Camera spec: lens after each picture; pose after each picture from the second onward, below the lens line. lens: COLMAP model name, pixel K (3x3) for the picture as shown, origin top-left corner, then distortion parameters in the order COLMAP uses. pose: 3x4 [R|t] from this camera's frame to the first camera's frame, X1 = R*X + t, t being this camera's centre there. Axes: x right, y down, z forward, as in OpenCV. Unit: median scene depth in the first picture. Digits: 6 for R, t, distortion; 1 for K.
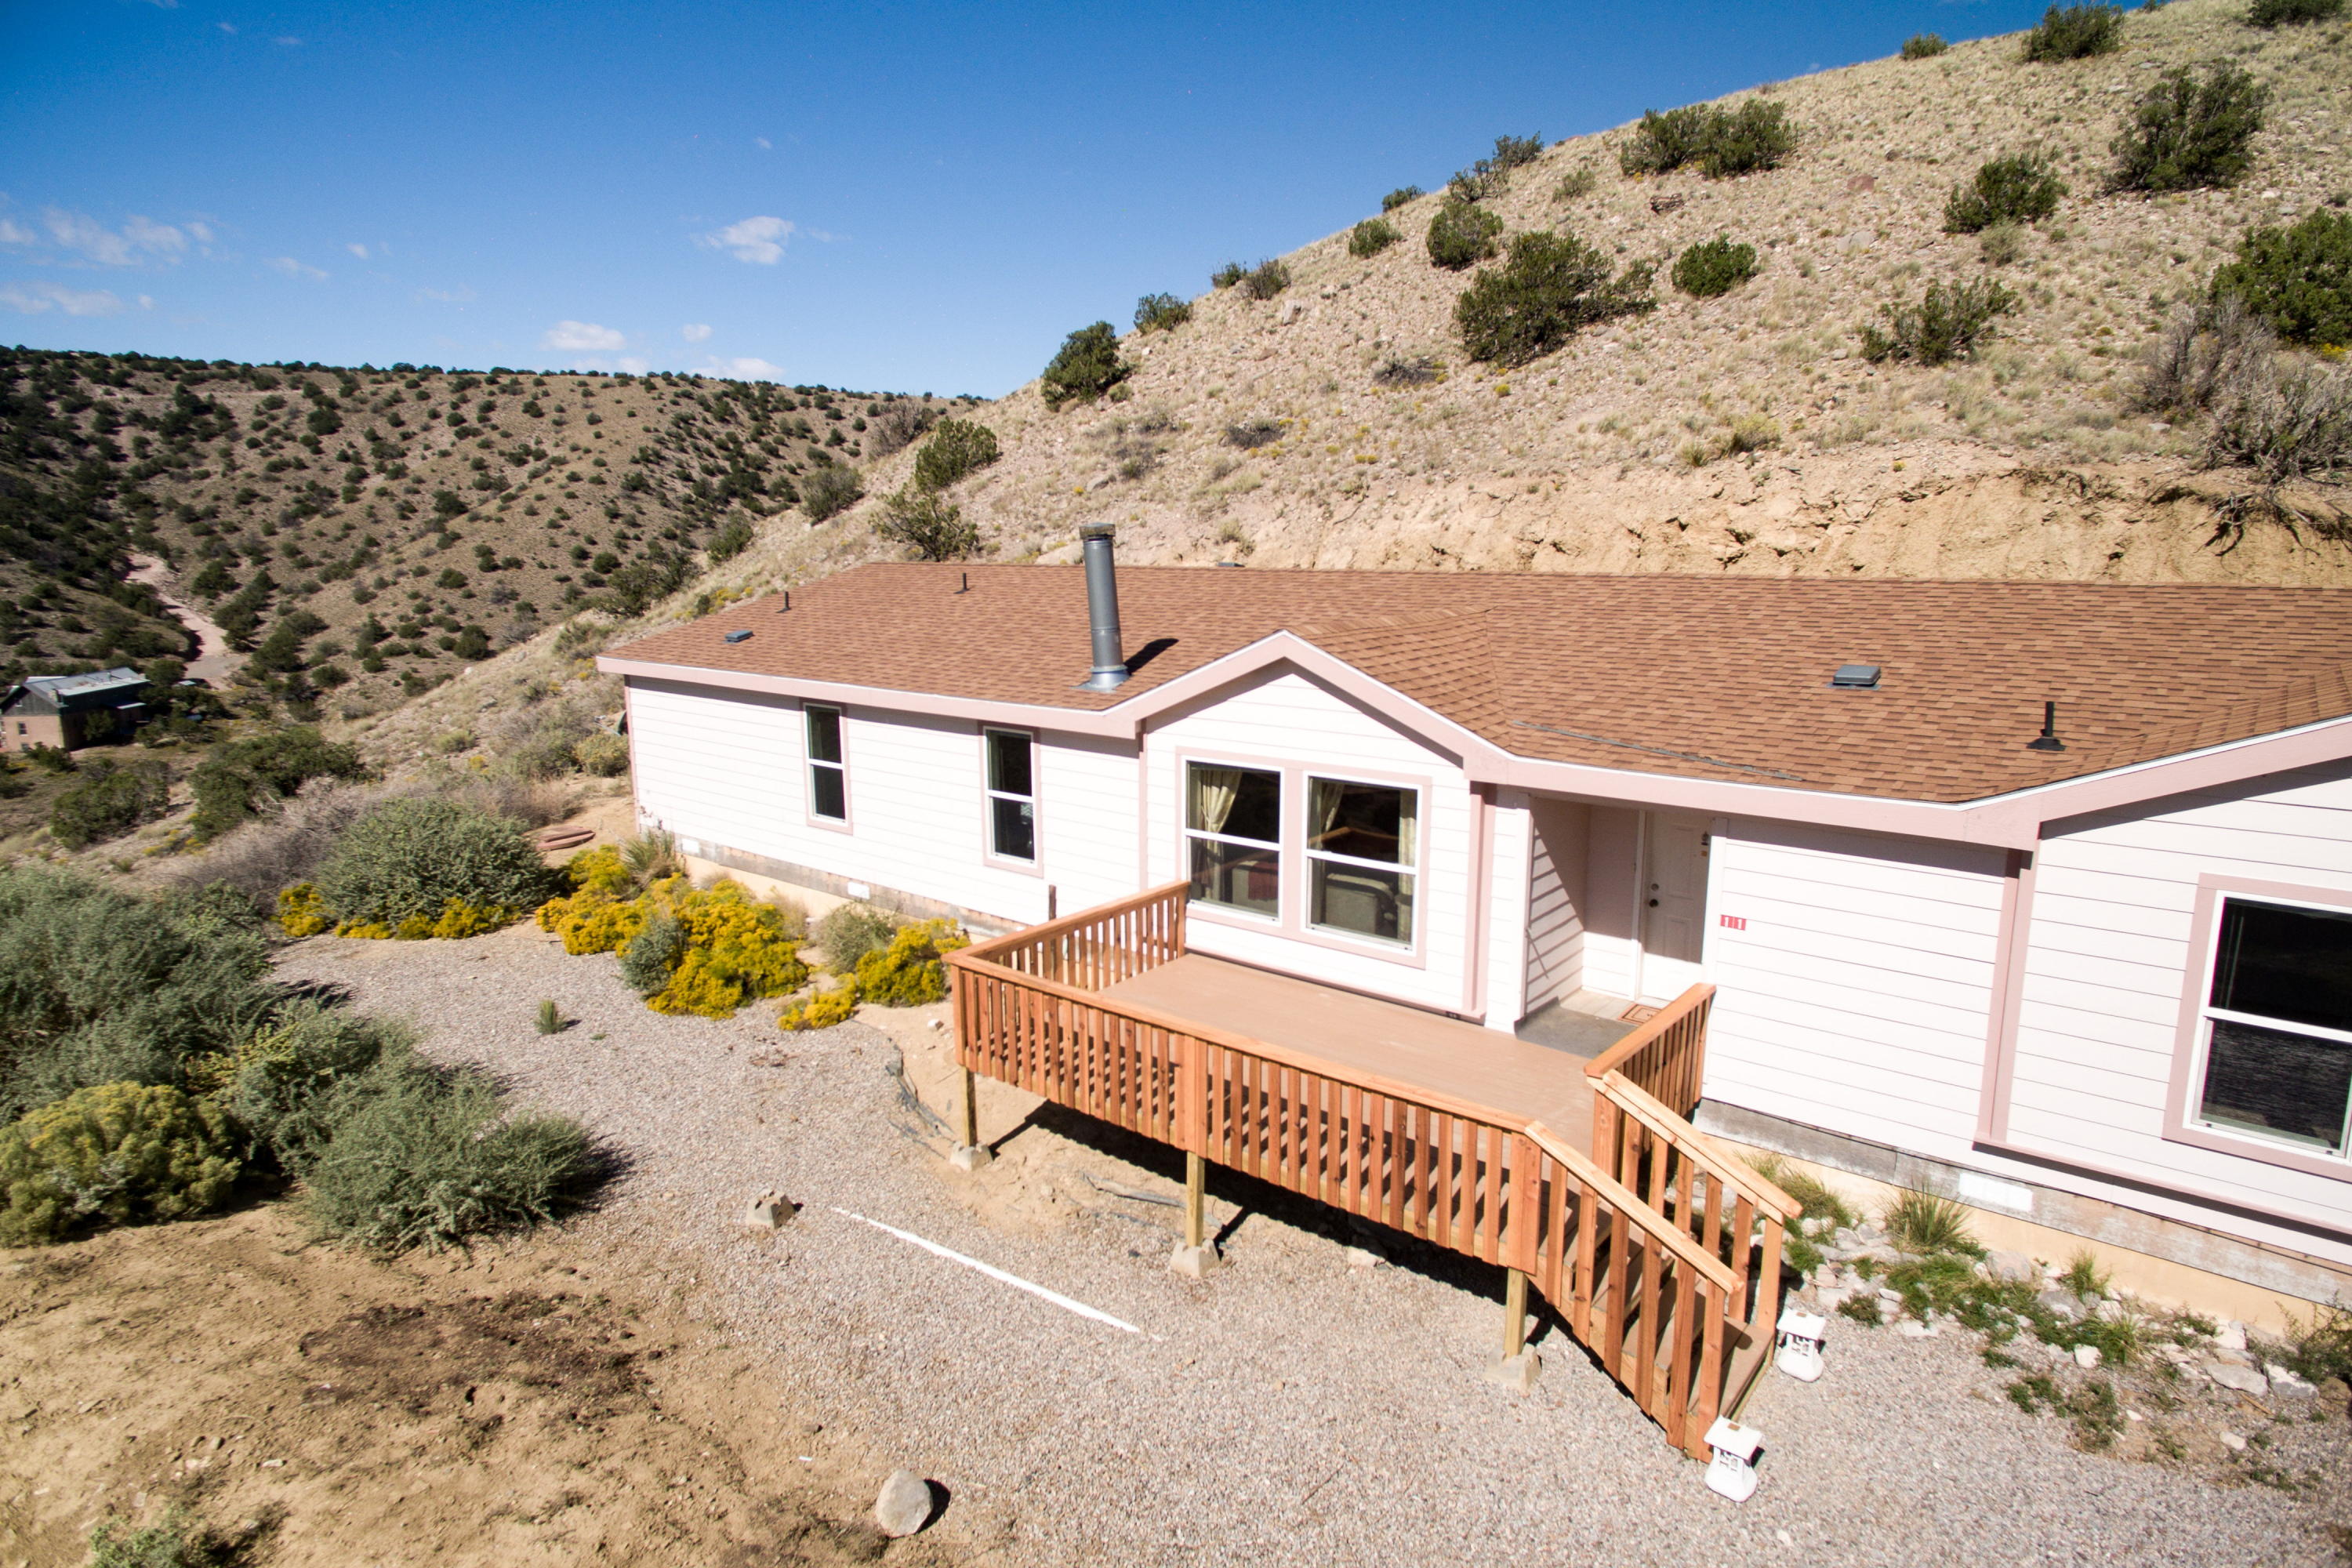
lens RADIAL K [[1316.1, 0, 1178.3], [0, 1316.1, 780.0], [0, 0, 1]] dist [0.005555, 0.001565]
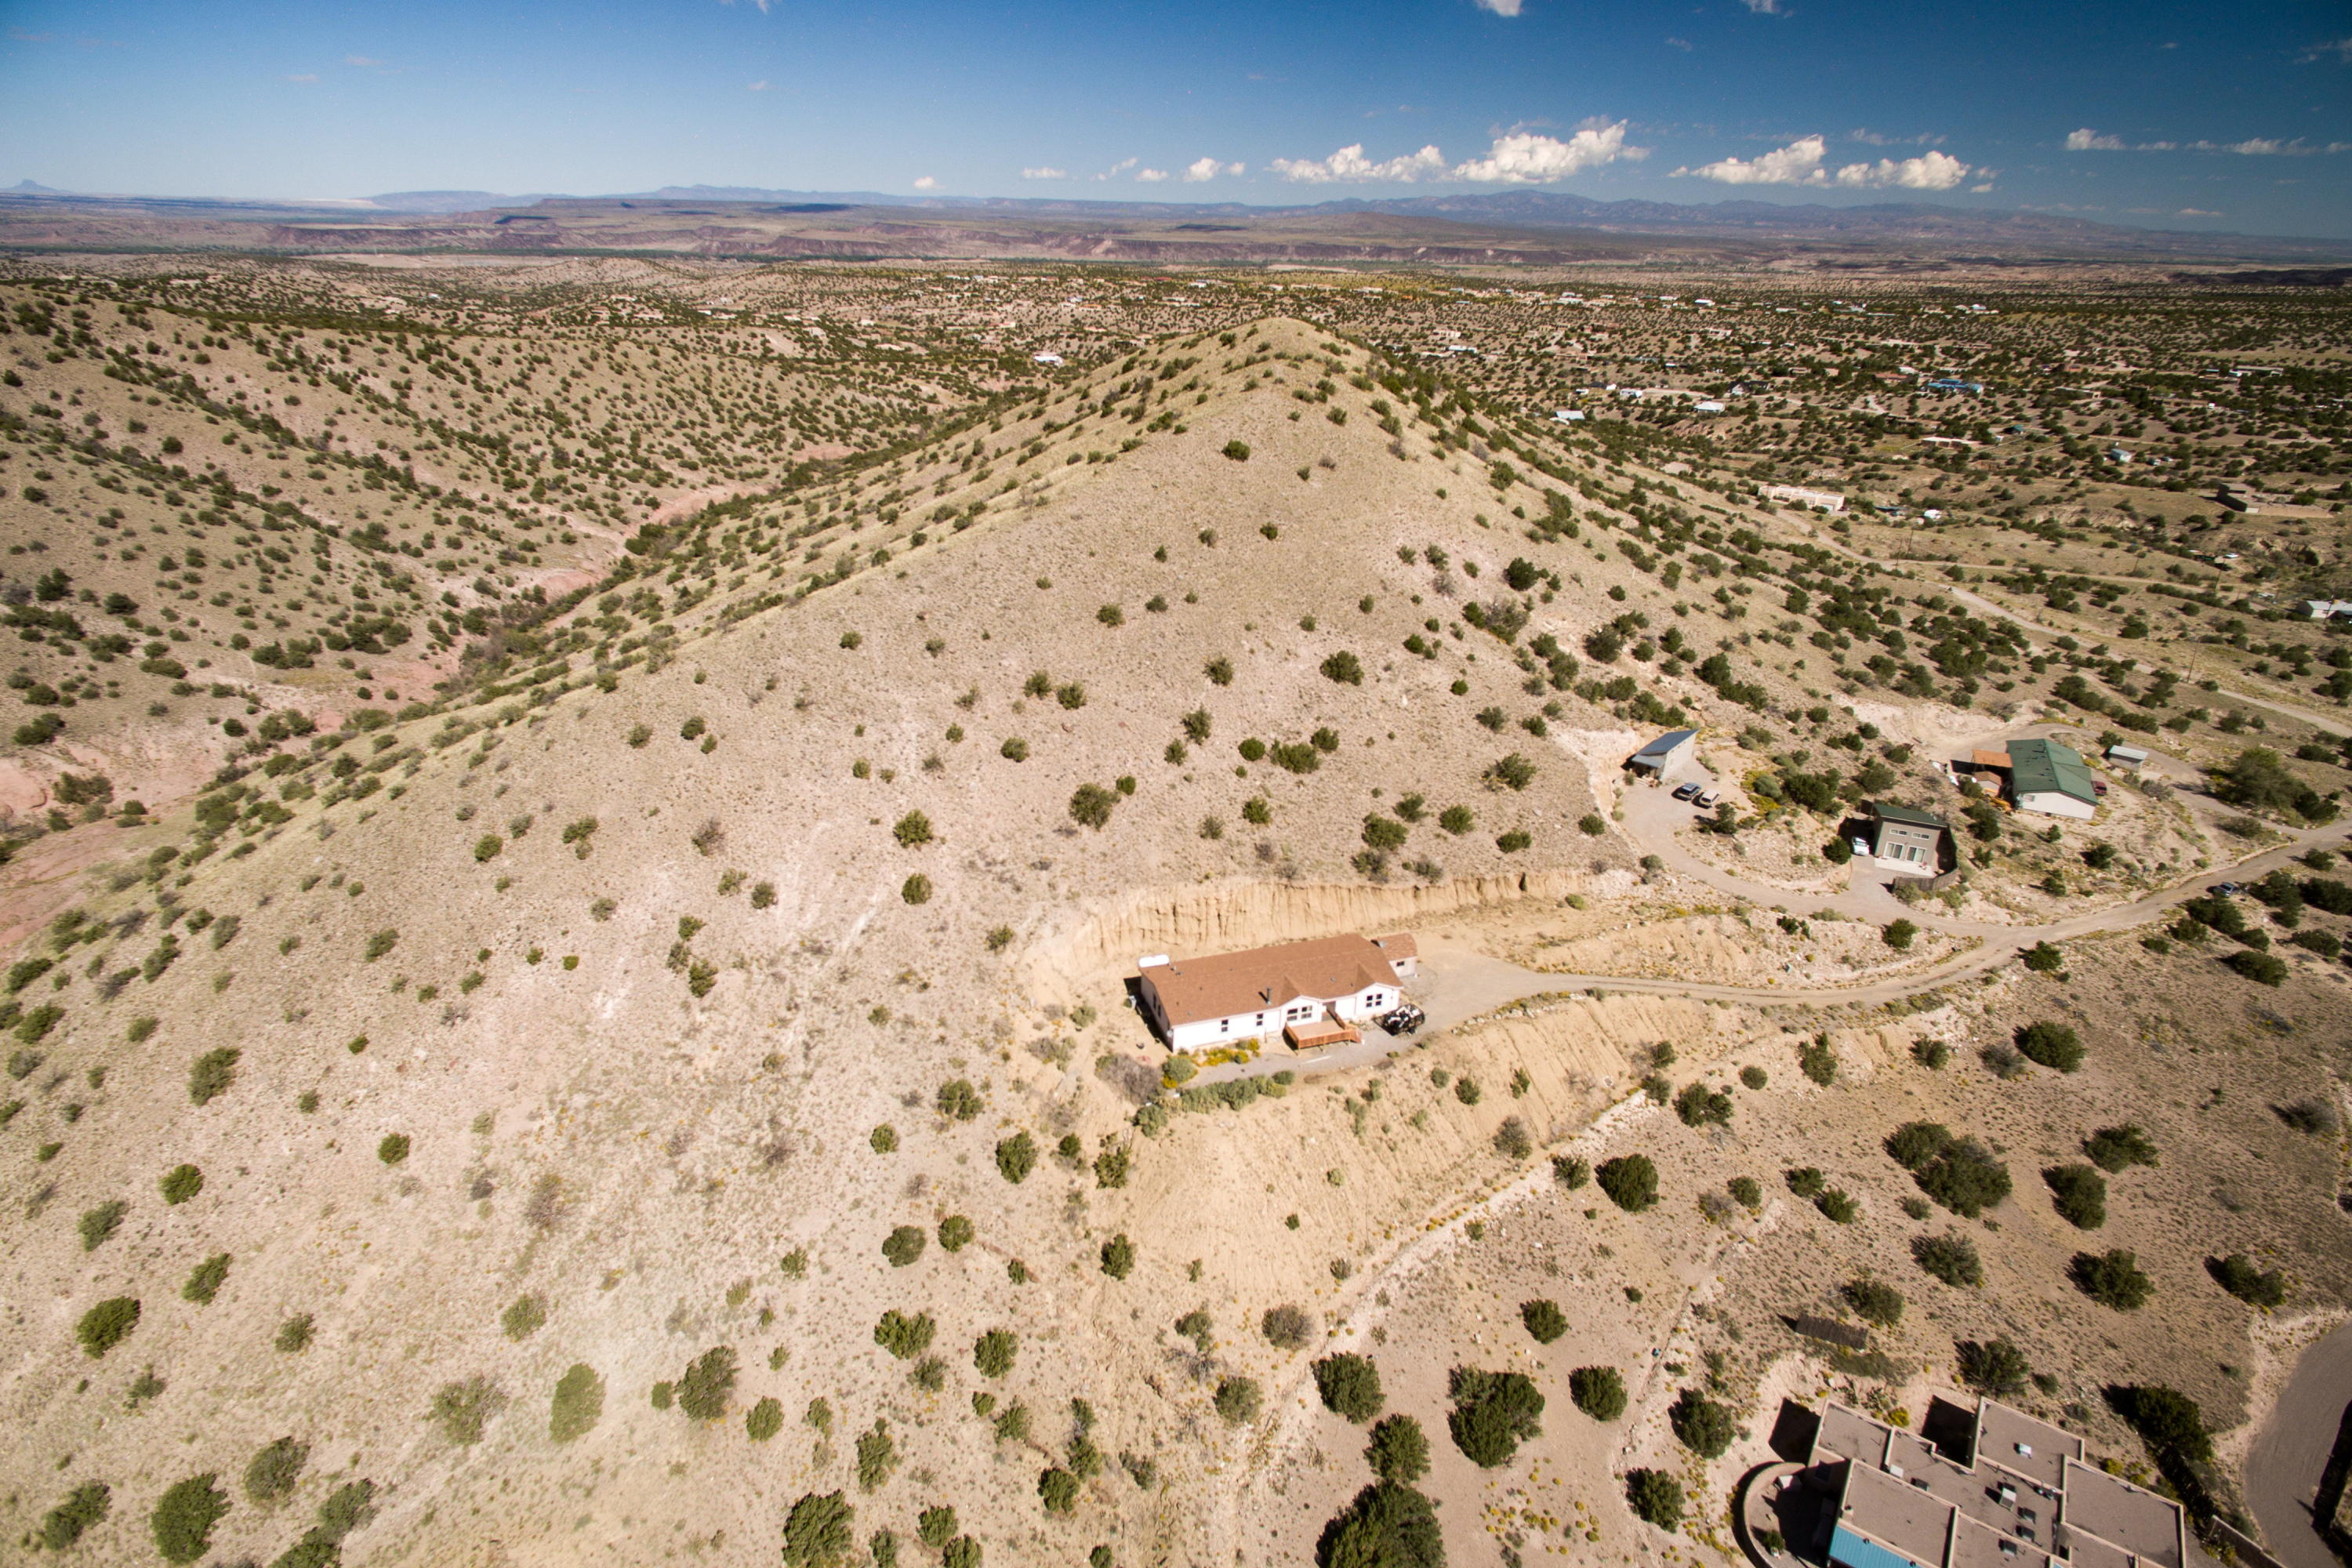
lens RADIAL K [[1316.1, 0, 1178.3], [0, 1316.1, 791.6], [0, 0, 1]] dist [0.005555, 0.001565]
pose [[0.532434, -0.326647, 0.780907, -6.668794], [0.133210, 0.943382, 0.303785, -4.092282], [-0.835924, -0.057721, 0.545801, -3.116595]]
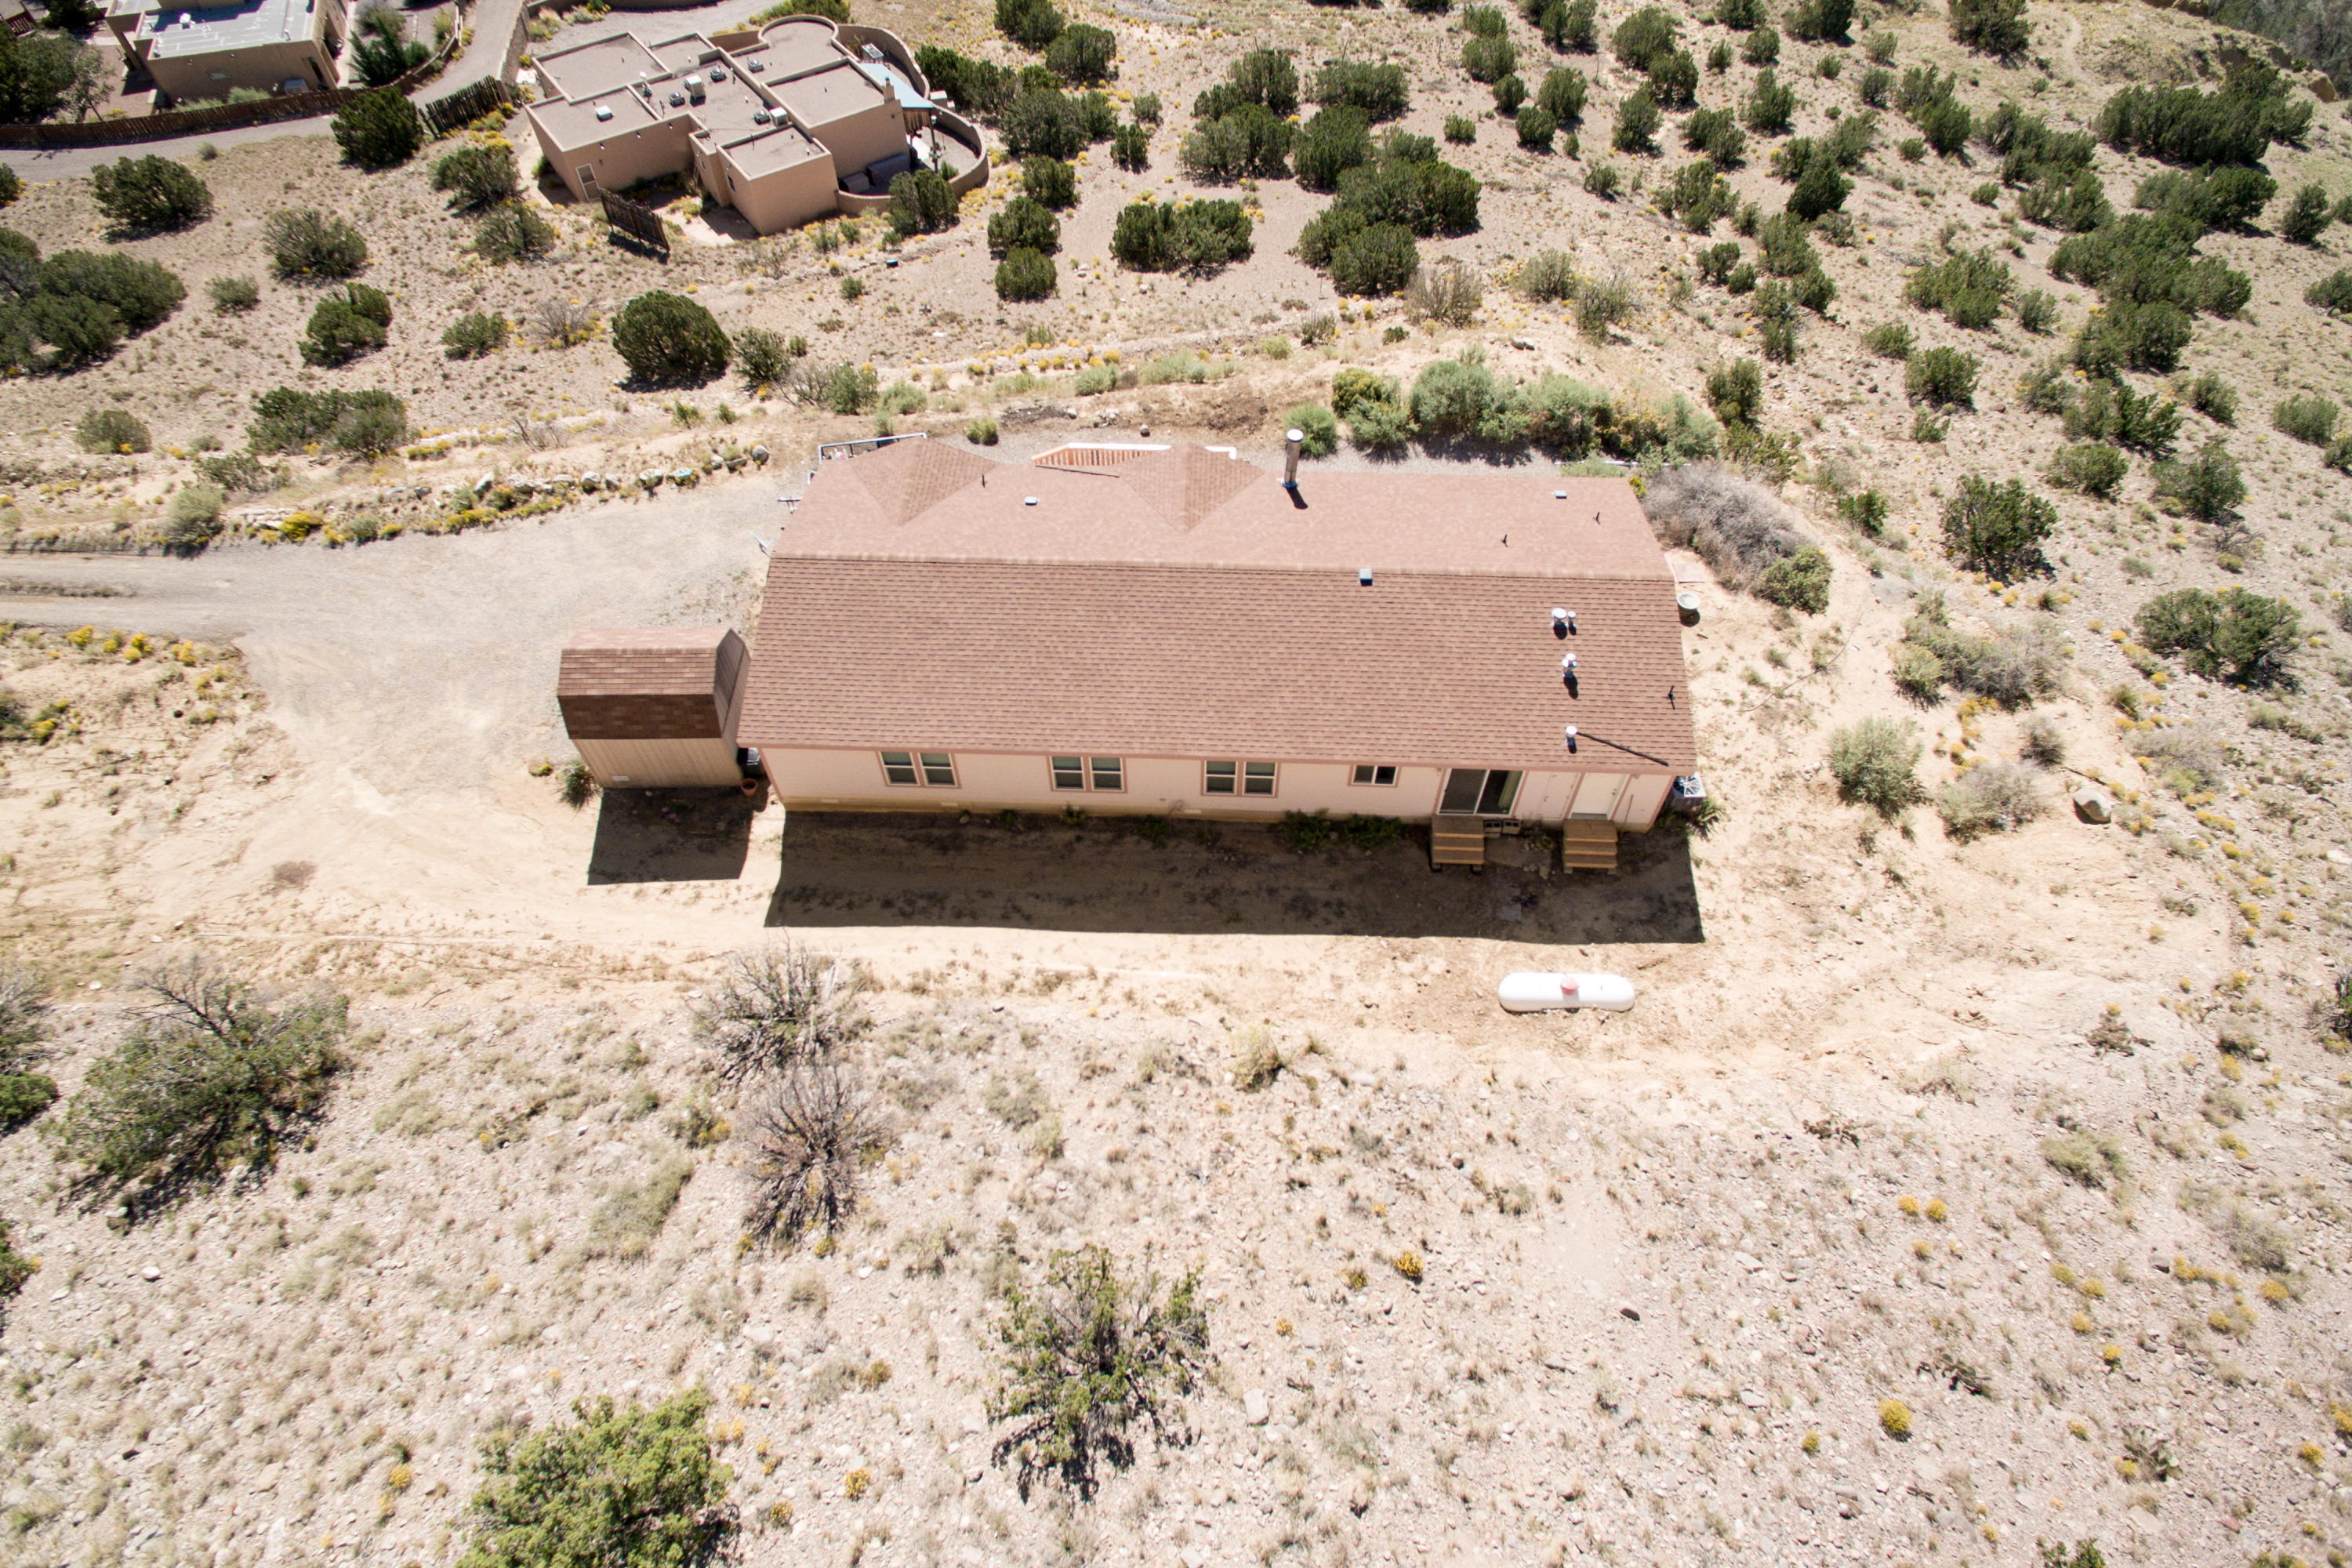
lens RADIAL K [[1316.1, 0, 1176.8], [0, 1316.1, 778.6], [0, 0, 1]] dist [0.005555, 0.001565]
pose [[-0.799335, 0.484604, -0.355278, 1.360122], [-0.106082, 0.468161, 0.877252, -2.108397], [0.591448, 0.738907, -0.322809, 2.193112]]
